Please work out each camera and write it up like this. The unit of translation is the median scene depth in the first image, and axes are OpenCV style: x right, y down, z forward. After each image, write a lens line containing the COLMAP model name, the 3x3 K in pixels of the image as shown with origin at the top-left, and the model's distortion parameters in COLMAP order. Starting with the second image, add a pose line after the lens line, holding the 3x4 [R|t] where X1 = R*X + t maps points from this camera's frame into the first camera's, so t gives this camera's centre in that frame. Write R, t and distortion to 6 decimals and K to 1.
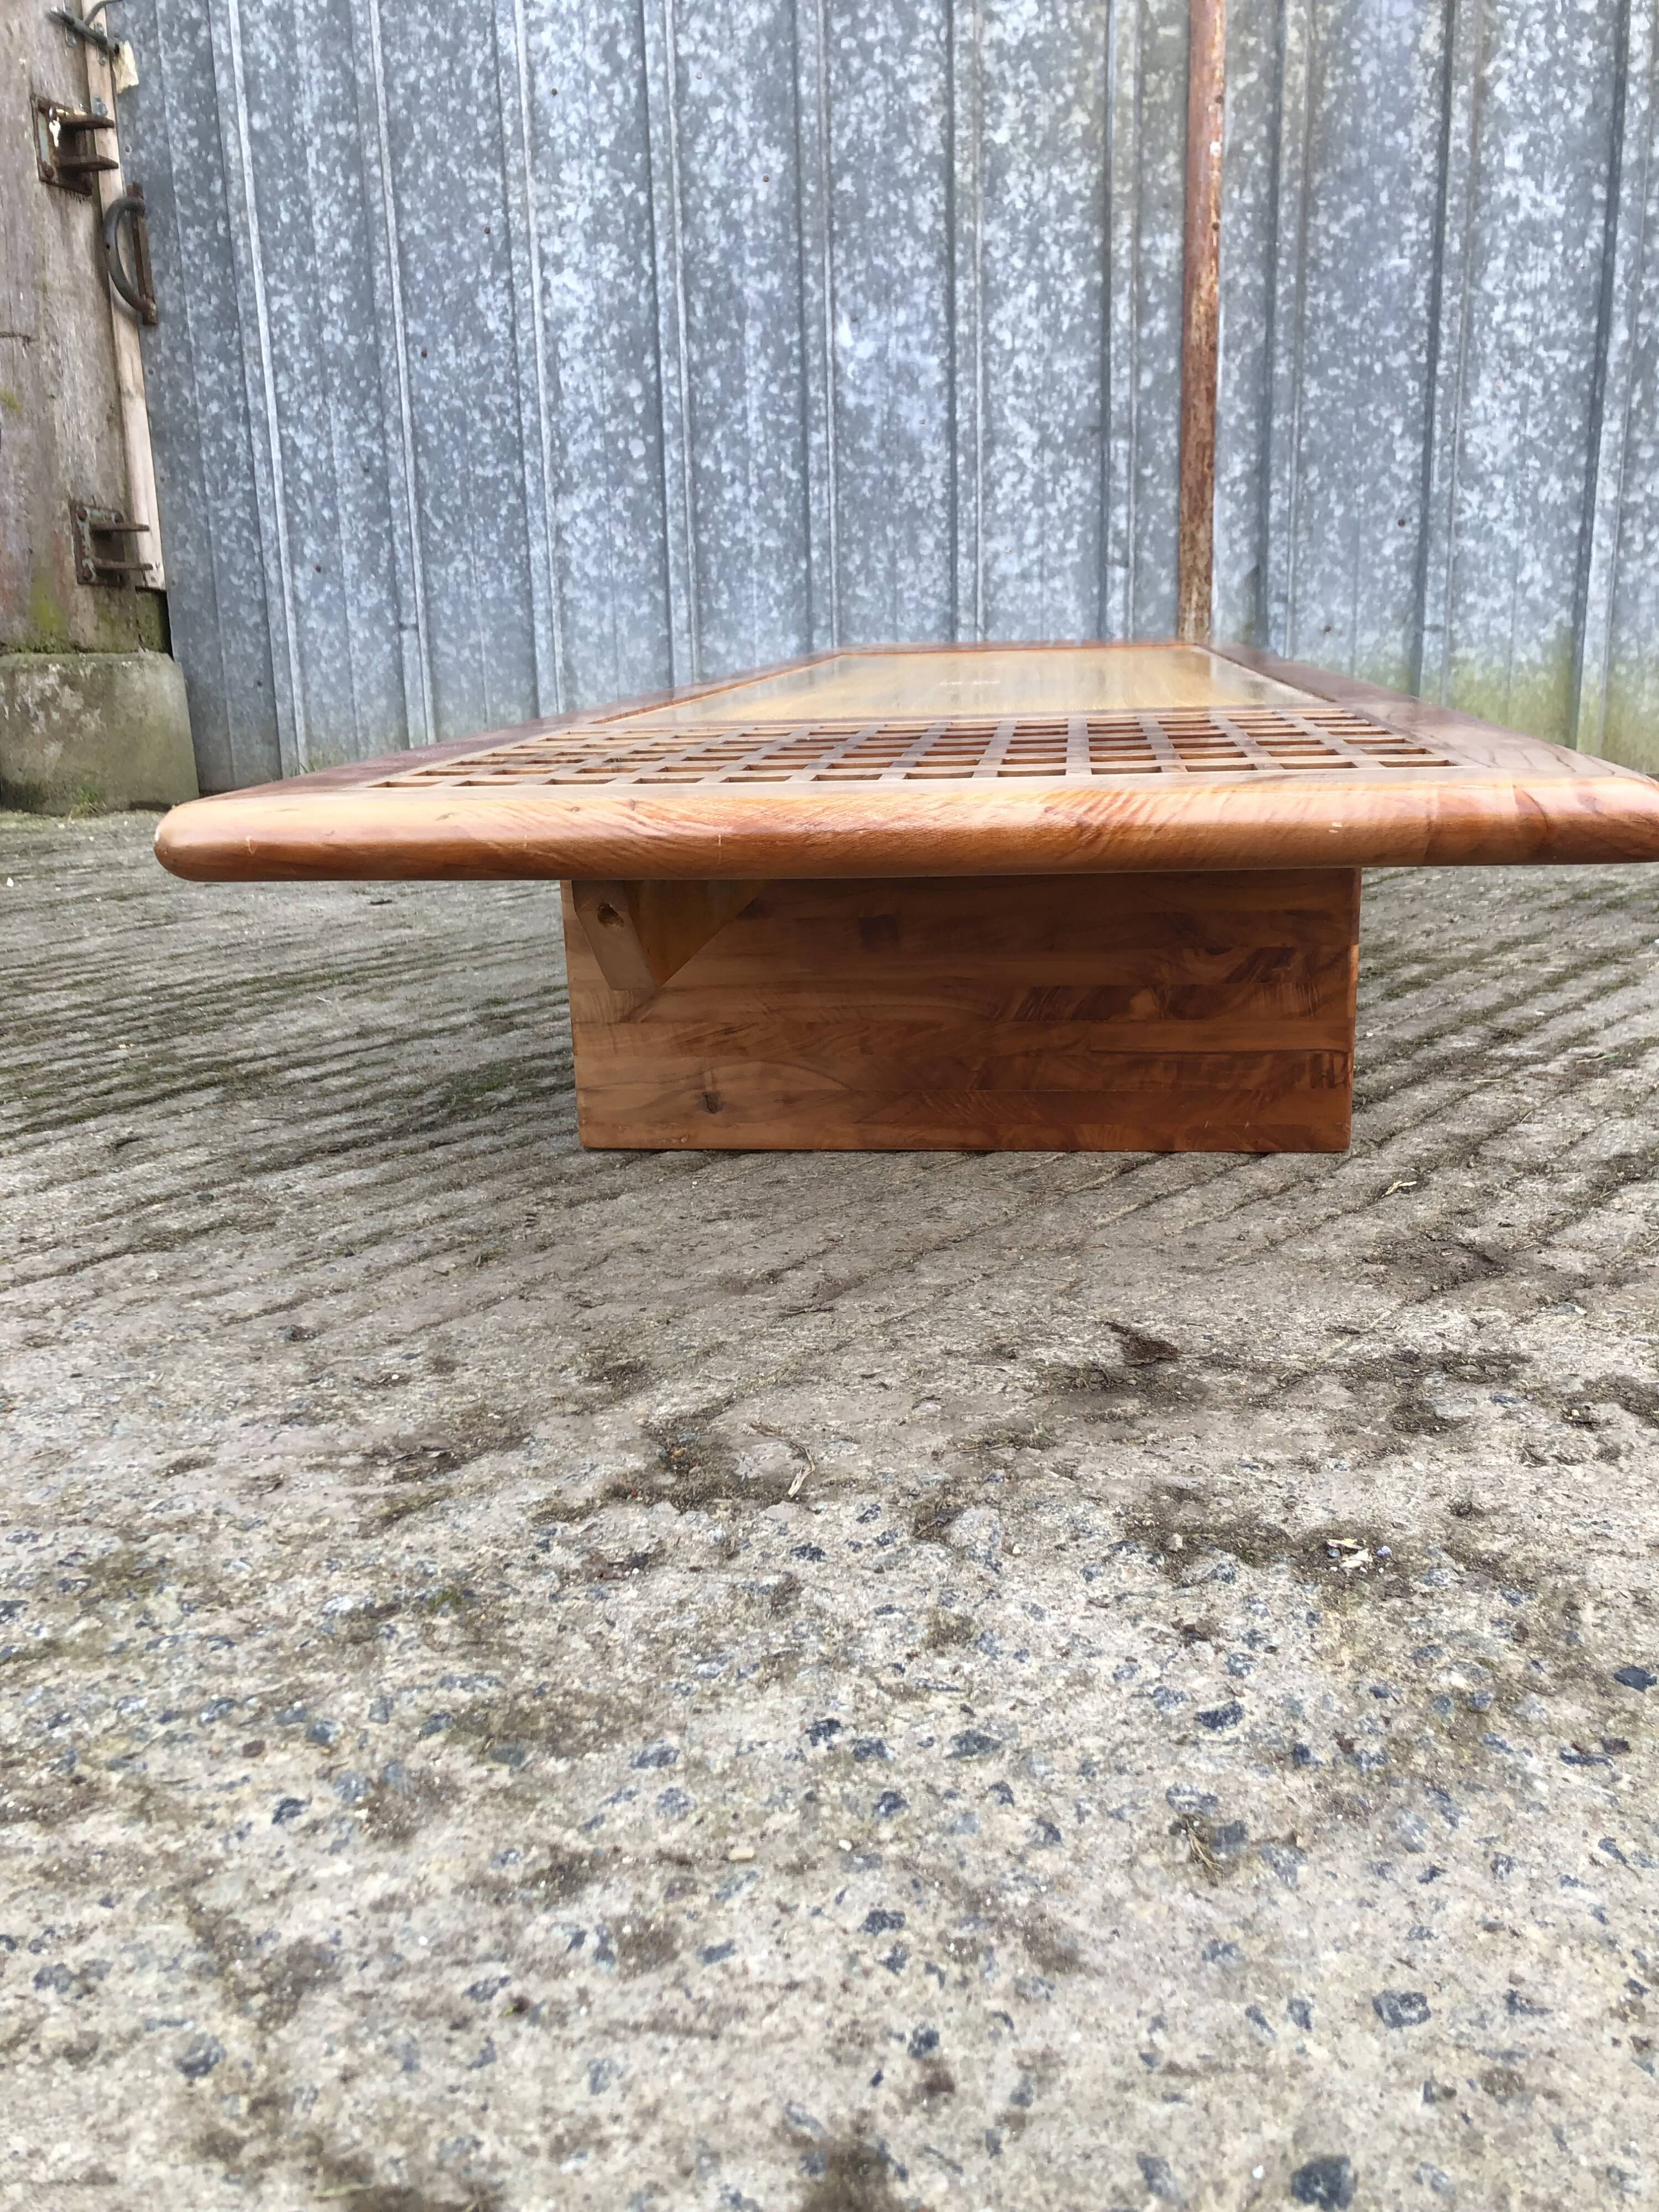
lens RADIAL K [[1824.9, 0, 850.7], [0, 1824.9, 1080.6], [0, 0, 1]] dist [-0.015938, 0.076111]
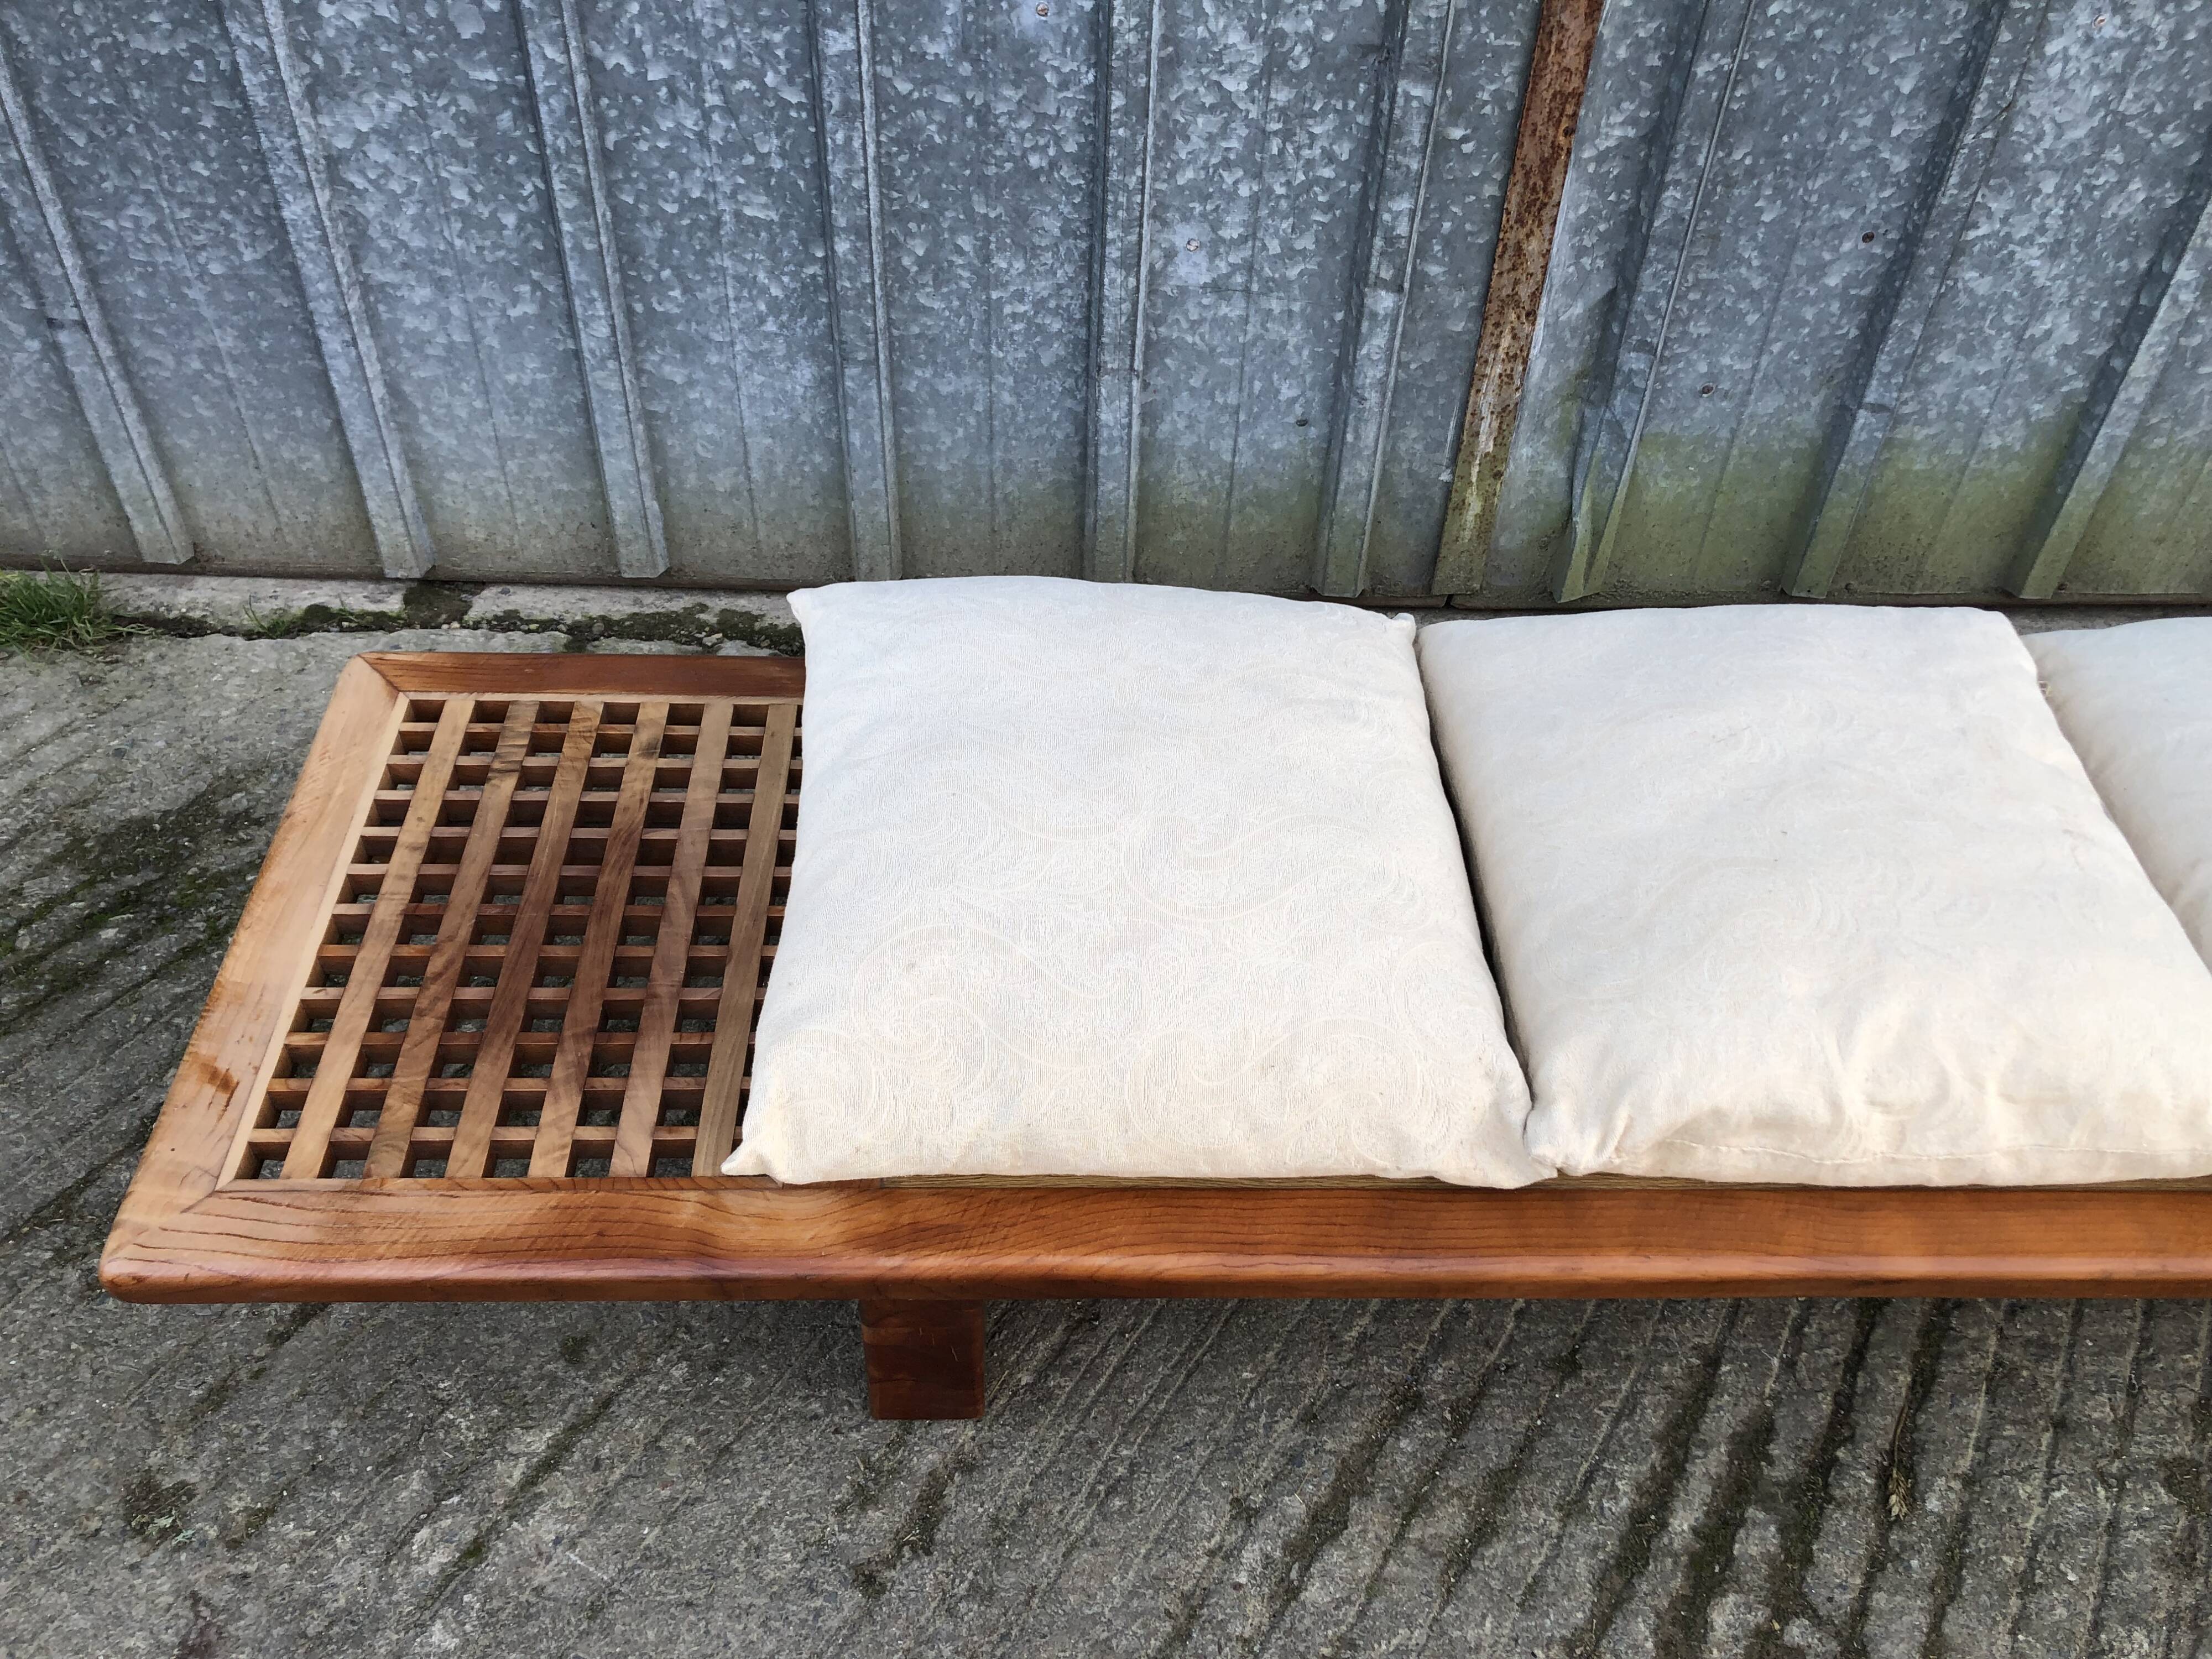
lens RADIAL K [[1823.0, 0, 1104.4], [0, 1823.0, 823.3], [0, 0, 1]] dist [-0.000886, 0.034744]
pose [[0.982798, -0.082386, 0.165290, -0.048653], [-0.010543, 0.868500, 0.495577, -0.425018], [-0.184383, -0.488795, 0.852691, 0.451877]]
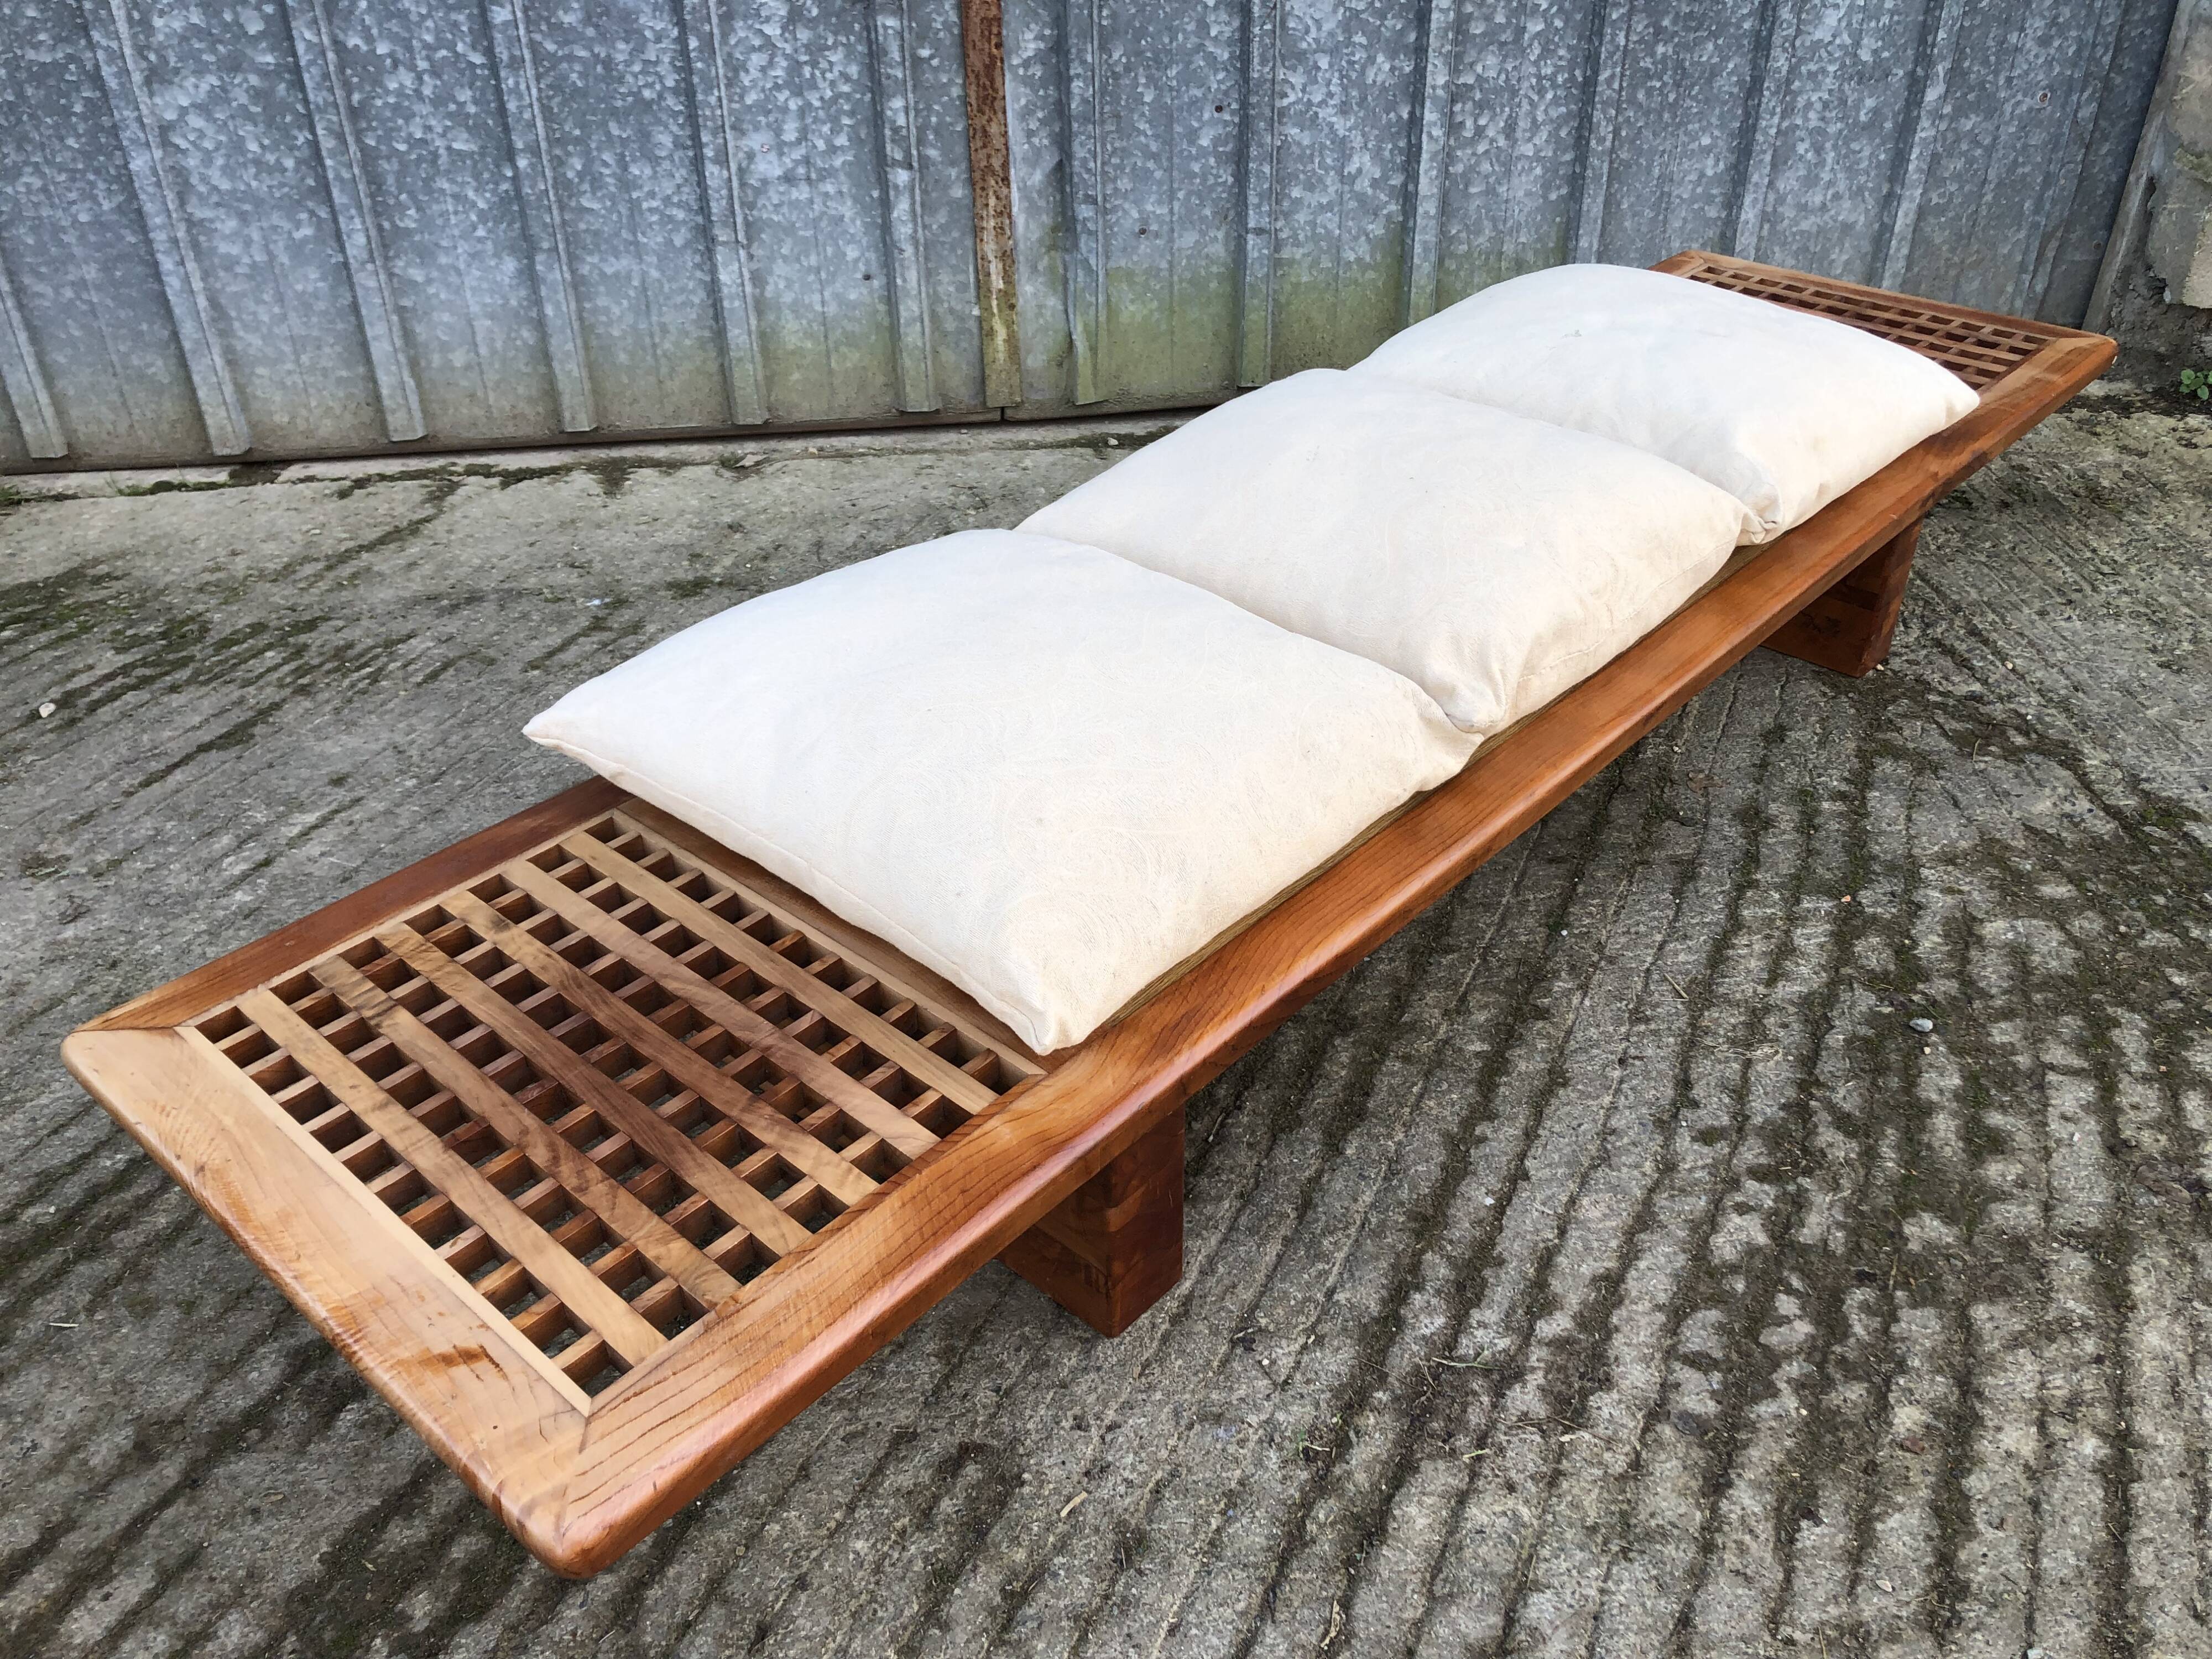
lens RADIAL K [[1823.5, 0, 1099.0], [0, 1823.5, 803.8], [0, 0, 1]] dist [-0.024553, 0.081092]
pose [[0.960950, -0.147645, 0.234044, -0.005079], [0.066620, 0.944327, 0.322193, -0.273306], [-0.268584, -0.294020, 0.917287, 0.120456]]
